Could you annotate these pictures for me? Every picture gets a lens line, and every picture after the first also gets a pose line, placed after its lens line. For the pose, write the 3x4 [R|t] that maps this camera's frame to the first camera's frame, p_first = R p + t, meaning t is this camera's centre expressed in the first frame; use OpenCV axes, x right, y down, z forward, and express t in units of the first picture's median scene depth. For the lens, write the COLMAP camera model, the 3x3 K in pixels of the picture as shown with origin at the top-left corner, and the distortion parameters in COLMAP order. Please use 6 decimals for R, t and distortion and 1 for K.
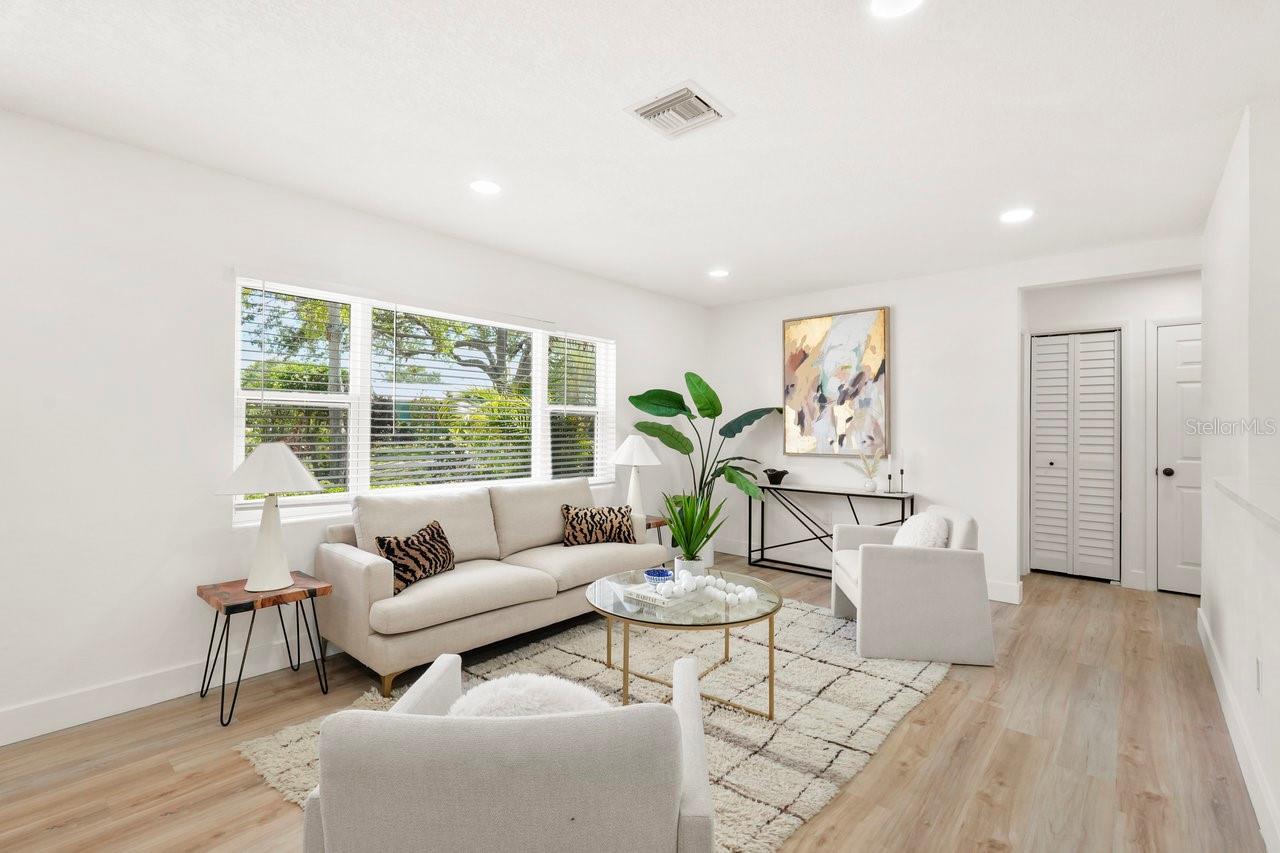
lens RADIAL K [[578.5, 0, 647.7], [0, 578.5, 422.6], [0, 0, 1]] dist [-0.011206, 0.002619]
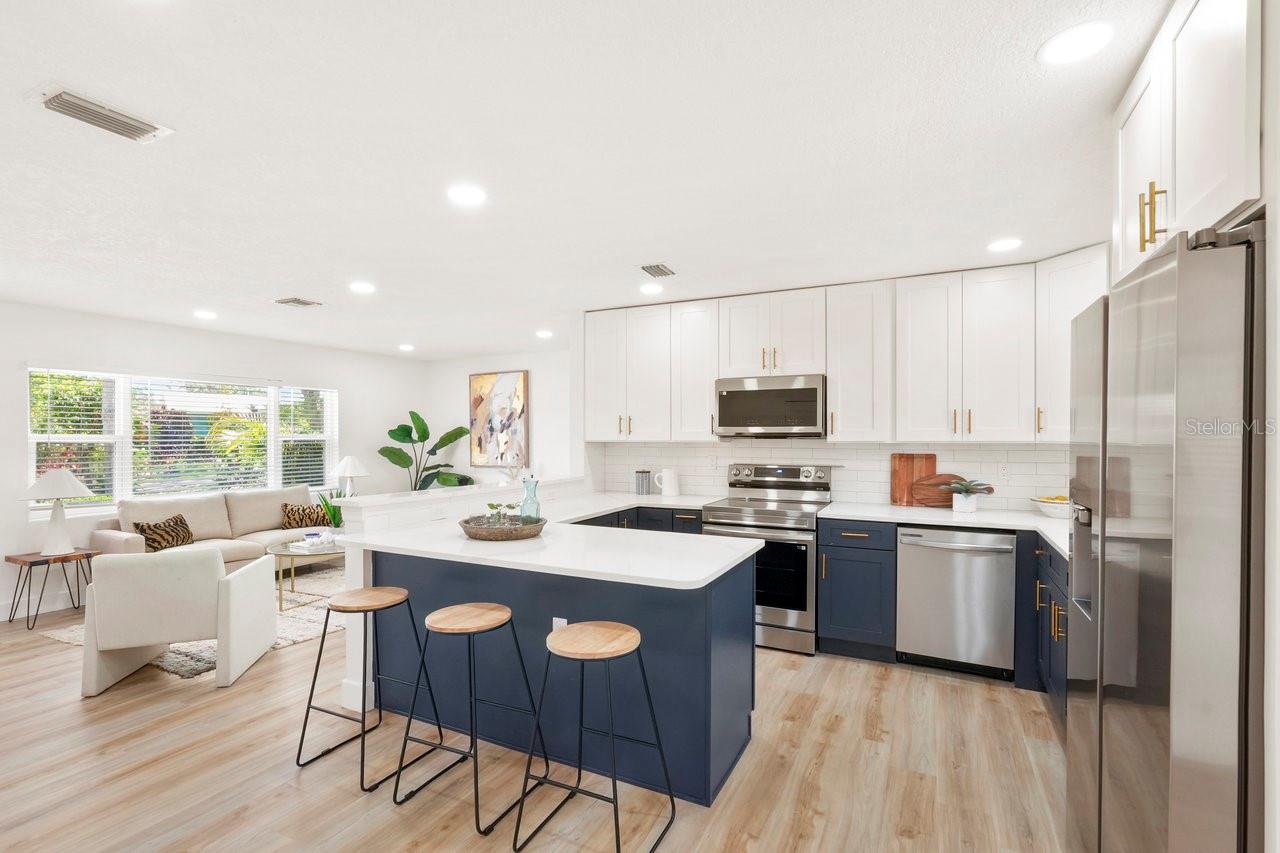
lens RADIAL K [[578.5, 0, 640.4], [0, 578.5, 436.1], [0, 0, 1]] dist [-0.011206, 0.002619]
pose [[0.971346, -0.009944, 0.237460, 0.419777], [0.008341, 0.999935, 0.007757, -0.040545], [-0.237521, -0.005554, 0.971366, -0.717932]]
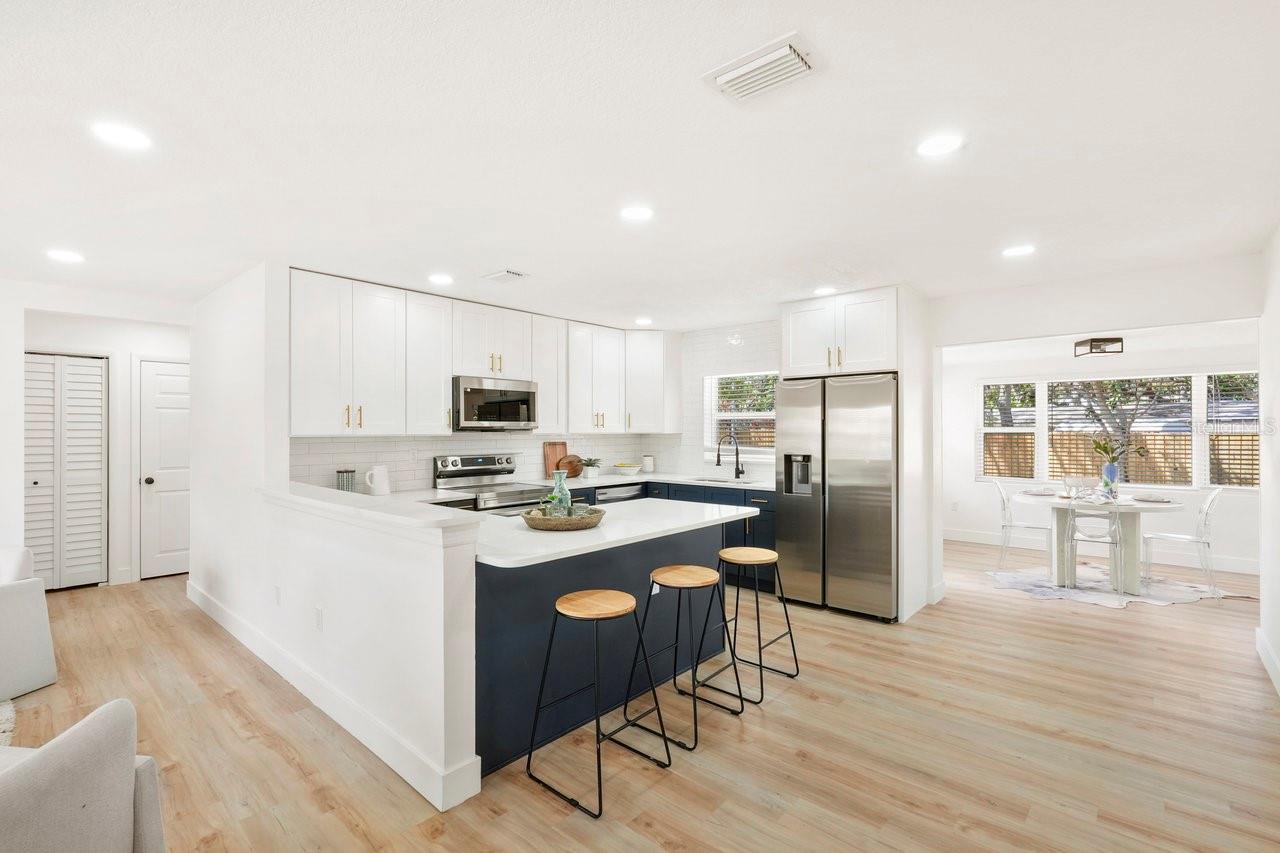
lens RADIAL K [[578.5, 0, 633.8], [0, 578.5, 424.6], [0, 0, 1]] dist [-0.011206, 0.002619]
pose [[0.022191, -0.002021, 0.999752, -0.328336], [-0.003820, 0.999990, 0.002106, -0.044272], [-0.999746, -0.003865, 0.022183, -0.065939]]
